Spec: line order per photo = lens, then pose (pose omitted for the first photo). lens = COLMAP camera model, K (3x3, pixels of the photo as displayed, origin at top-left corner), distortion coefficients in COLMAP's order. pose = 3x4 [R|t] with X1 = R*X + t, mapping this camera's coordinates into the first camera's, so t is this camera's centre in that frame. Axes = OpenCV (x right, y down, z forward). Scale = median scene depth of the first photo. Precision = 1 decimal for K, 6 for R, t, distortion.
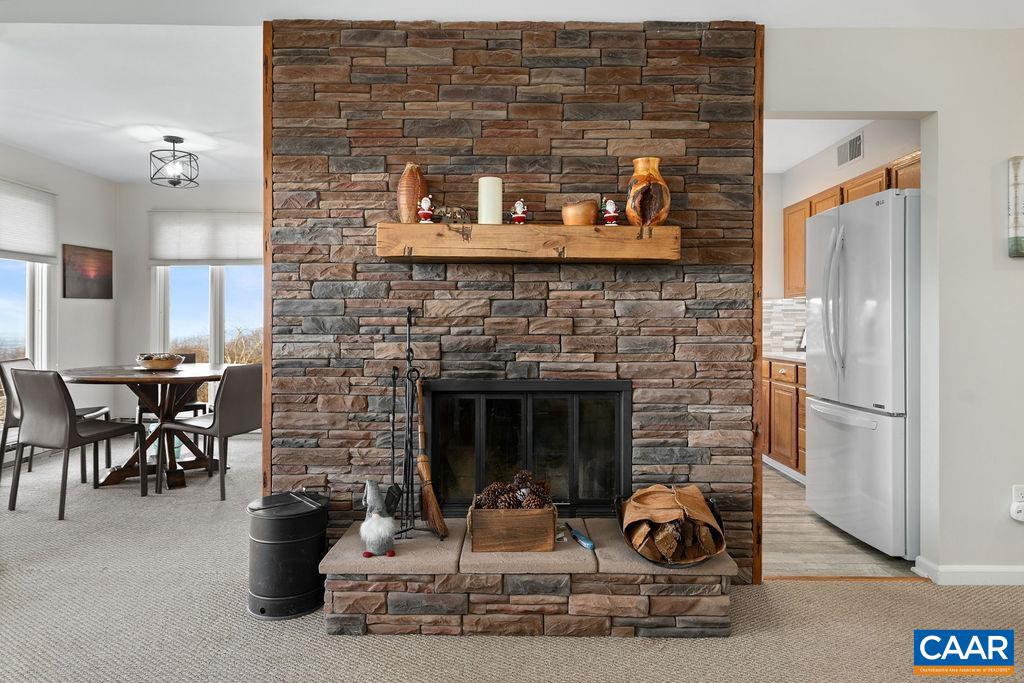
lens RADIAL K [[626.0, 0, 527.5], [0, 626.0, 317.8], [0, 0, 1]] dist [0.000246, 0.009398]
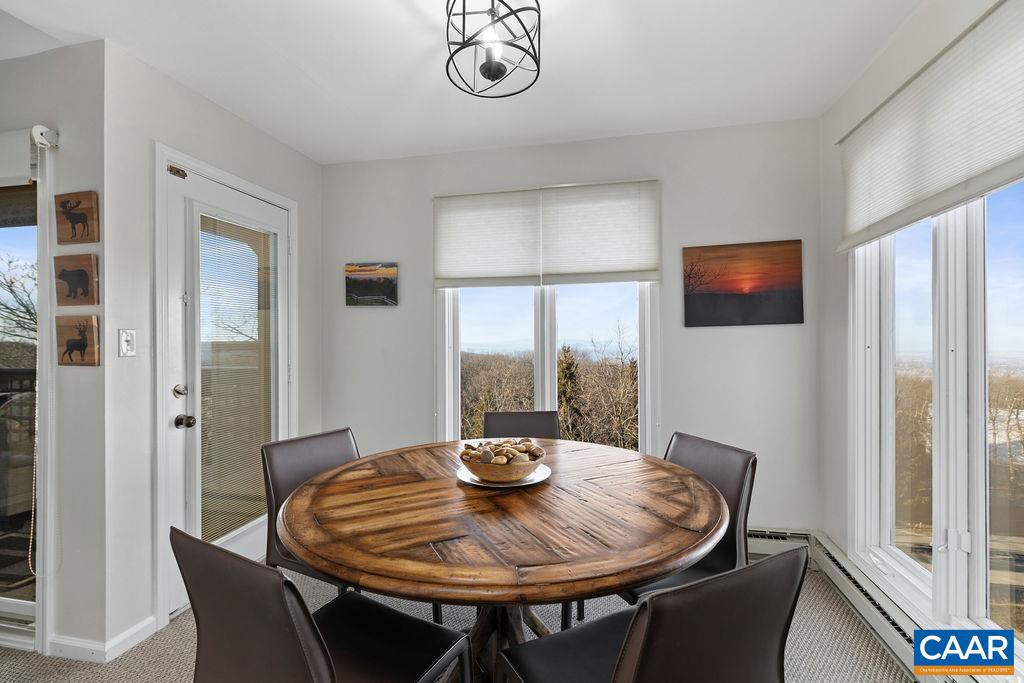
lens RADIAL K [[465.3, 0, 507.4], [0, 465.3, 347.6], [0, 0, 1]] dist [-0.011161, 0.000416]
pose [[-0.234382, 0.001866, -0.972143, -0.396350], [0.014203, 0.999898, -0.001505, -0.023352], [0.972041, -0.014160, -0.234385, 1.755103]]
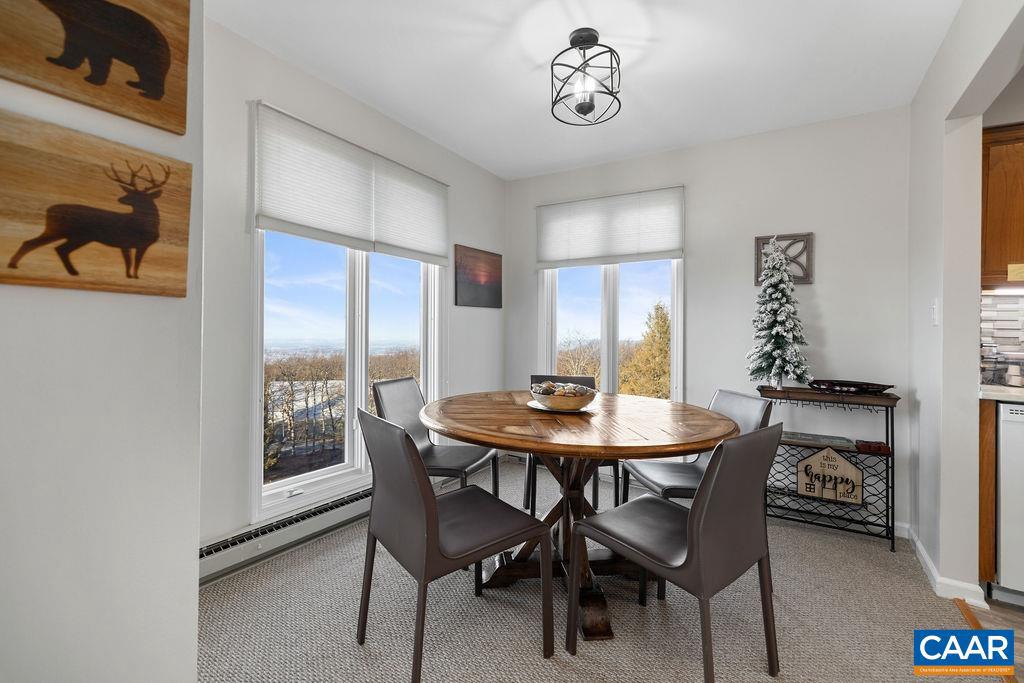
lens RADIAL K [[465.3, 0, 508.9], [0, 465.3, 335.6], [0, 0, 1]] dist [-0.011161, 0.000416]
pose [[0.841301, 0.007738, -0.540512, -0.612896], [-0.005415, 0.999968, 0.005888, 0.010788], [0.540540, -0.002027, 0.841316, 0.931679]]
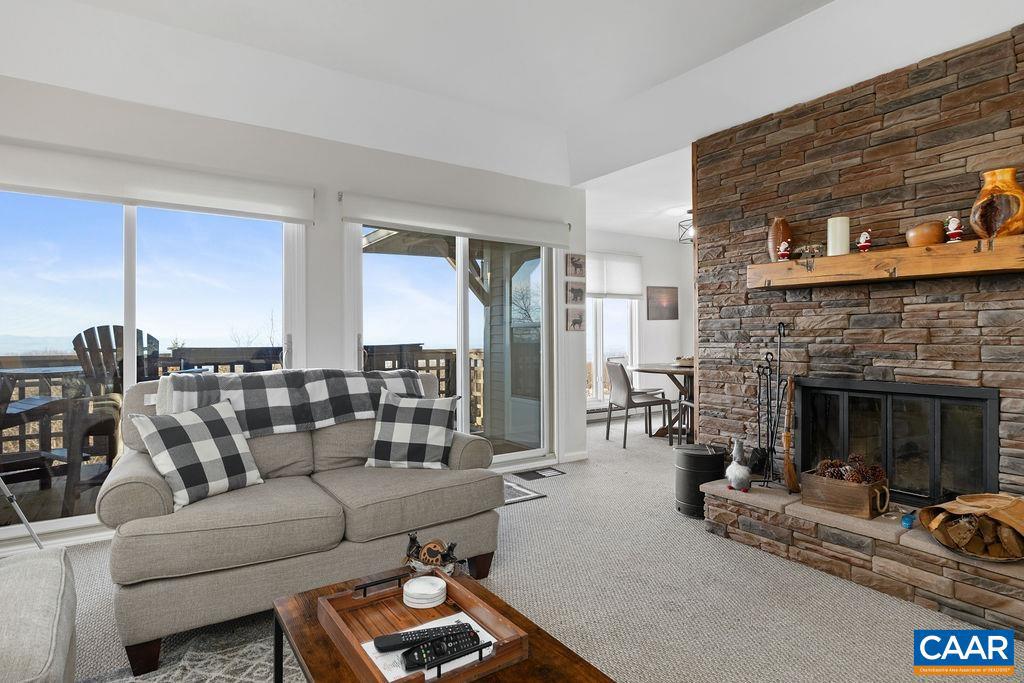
lens RADIAL K [[558.5, 0, 510.0], [0, 558.5, 335.1], [0, 0, 1]] dist [-0.008229, 0.001411]
pose [[0.551503, -0.007022, -0.834144, 0.483734], [0.014185, 0.999899, 0.000961, 0.000588], [0.834052, -0.012362, 0.551547, -0.153512]]
